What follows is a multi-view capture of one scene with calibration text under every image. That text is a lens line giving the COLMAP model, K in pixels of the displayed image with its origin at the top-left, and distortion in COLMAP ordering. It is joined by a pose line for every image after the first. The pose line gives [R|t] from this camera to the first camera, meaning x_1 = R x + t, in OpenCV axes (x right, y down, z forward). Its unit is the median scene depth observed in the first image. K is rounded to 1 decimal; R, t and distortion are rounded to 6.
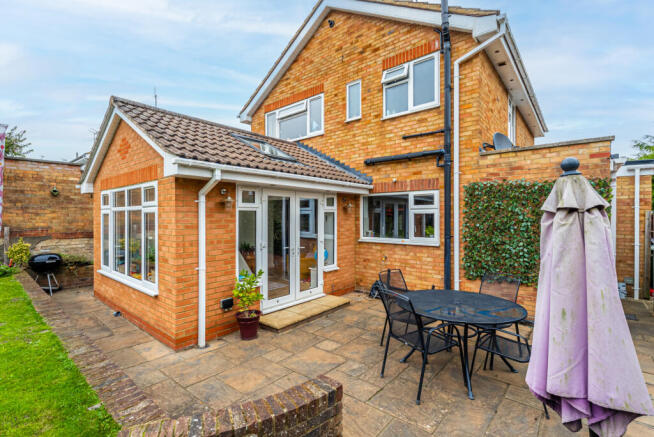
lens RADIAL K [[297.5, 0, 327.0], [0, 297.5, 218.5], [0, 0, 1]] dist [0.002460, 0.000536]
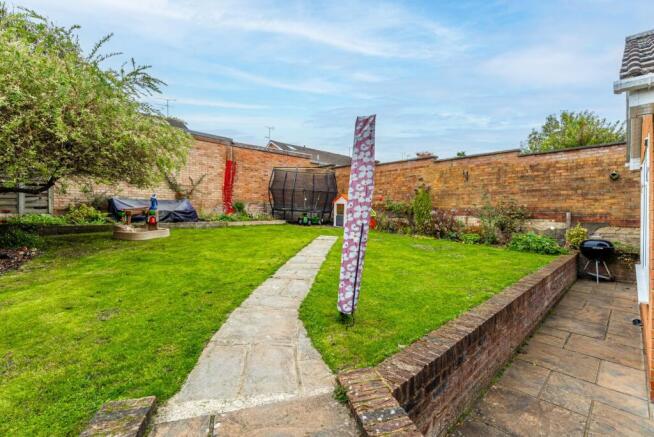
lens RADIAL K [[291.0, 0, 328.2], [0, 291.0, 214.6], [0, 0, 1]] dist [0.000094, 0.000131]
pose [[-0.098130, 0.003960, -0.995166, 0.081775], [-0.009136, 0.999946, 0.004879, 0.039009], [0.995132, 0.009571, -0.098089, 0.222089]]
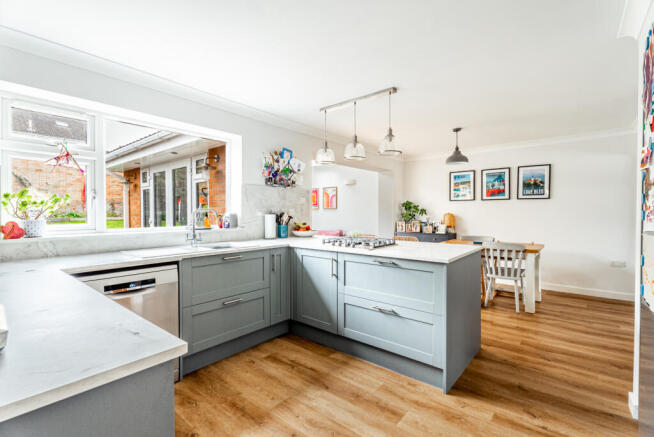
lens RADIAL K [[288.7, 0, 326.5], [0, 288.7, 216.3], [0, 0, 1]] dist [0.001144, 0.000289]
pose [[0.033112, 0.014230, -0.999350, 0.585020], [-0.007371, 0.999875, 0.013993, 0.038819], [0.999424, 0.006903, 0.033213, 1.113545]]
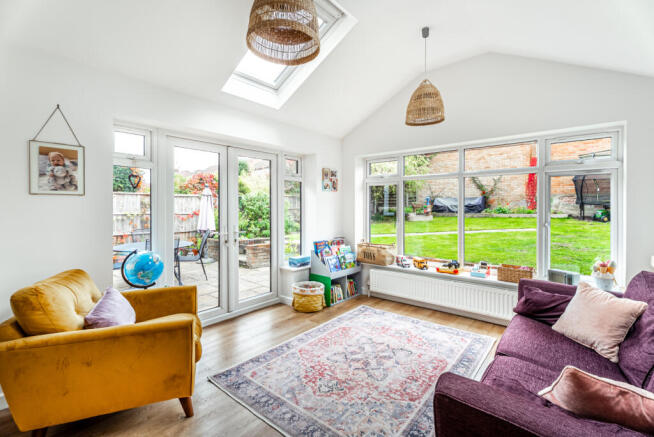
lens RADIAL K [[288.7, 0, 326.5], [0, 288.7, 216.3], [0, 0, 1]] dist [0.001144, 0.000289]
pose [[-0.999968, 0.002410, -0.007635, -0.231063], [0.002111, 0.999242, 0.038876, 0.033365], [0.007723, 0.038859, -0.999215, 1.279032]]
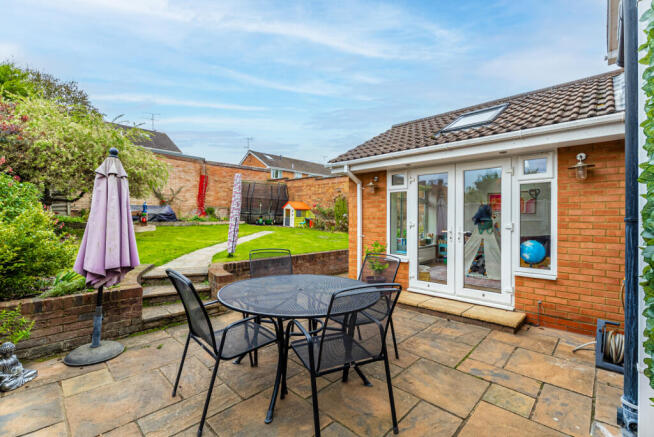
lens RADIAL K [[288.7, 0, 326.5], [0, 288.7, 216.3], [0, 0, 1]] dist [0.001144, 0.000289]
pose [[-0.057218, -0.005543, -0.998346, 0.563803], [-0.010508, 0.999933, -0.004950, 0.049422], [0.998306, 0.010208, -0.057272, 0.537285]]
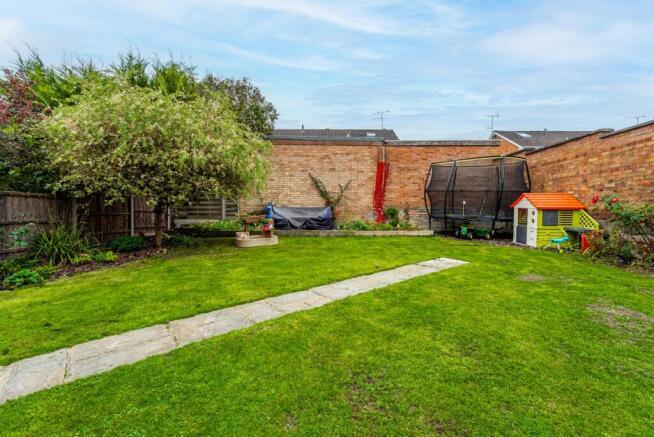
lens RADIAL K [[291.0, 0, 328.2], [0, 291.0, 214.6], [0, 0, 1]] dist [0.000094, 0.000131]
pose [[-0.771201, -0.006243, -0.636561, -0.348118], [-0.010508, 0.999941, 0.002925, 0.013724], [0.636505, 0.008945, -0.771221, 0.490841]]
